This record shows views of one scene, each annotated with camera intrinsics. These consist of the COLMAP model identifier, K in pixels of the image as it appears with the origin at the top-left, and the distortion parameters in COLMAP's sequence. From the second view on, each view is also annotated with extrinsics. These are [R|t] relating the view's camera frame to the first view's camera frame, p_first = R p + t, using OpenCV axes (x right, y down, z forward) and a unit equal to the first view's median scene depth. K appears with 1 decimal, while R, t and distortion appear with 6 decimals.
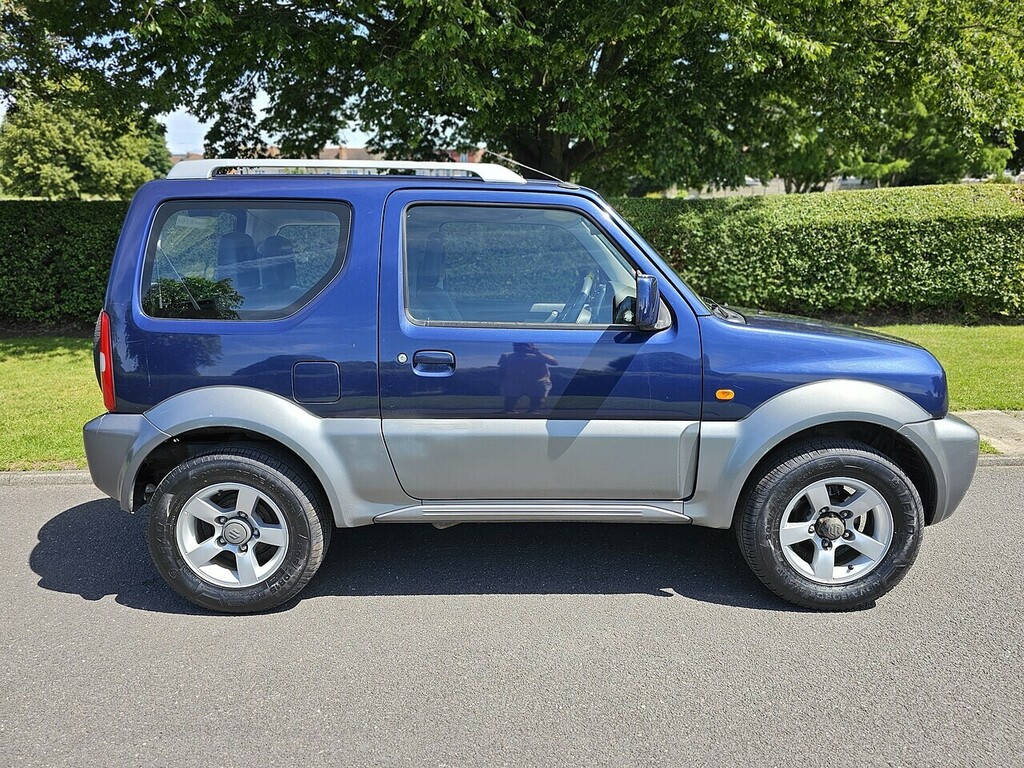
lens RADIAL K [[695.1, 0, 517.3], [0, 695.1, 384.3], [0, 0, 1]] dist [0.061999, -0.052838]
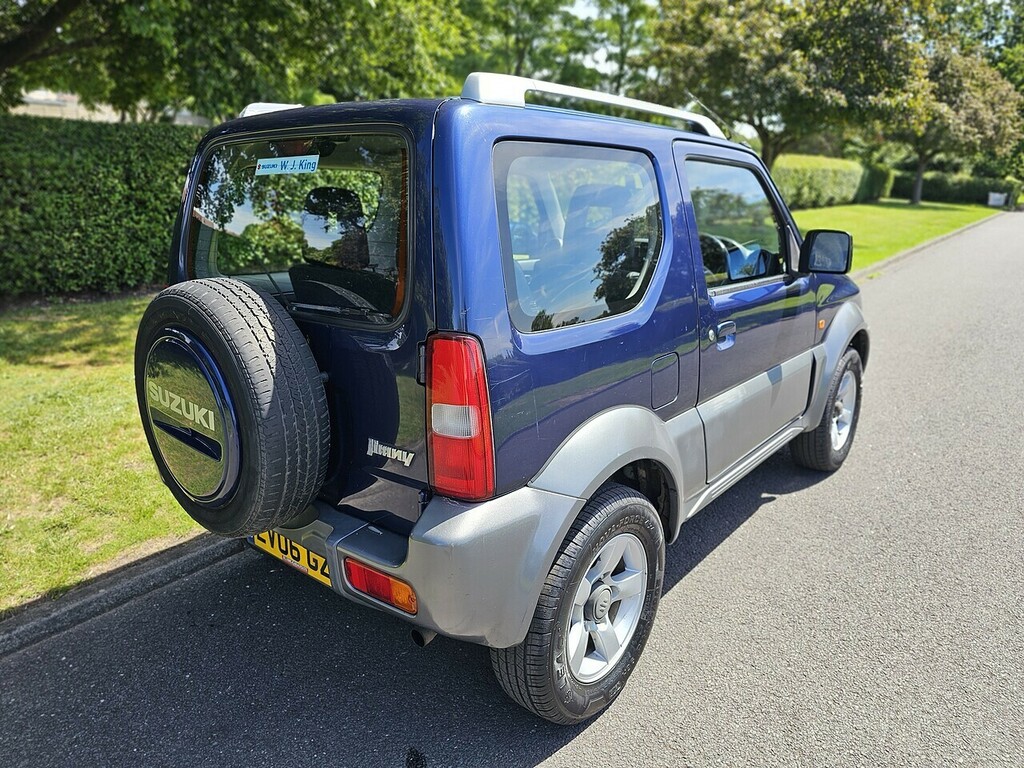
lens RADIAL K [[695.1, 0, 517.3], [0, 695.1, 384.3], [0, 0, 1]] dist [0.061999, -0.052838]
pose [[0.649942, -0.197885, 0.733769, -0.906016], [0.132902, 0.980223, 0.146630, -0.124773], [-0.748273, 0.002218, 0.663387, 0.525149]]
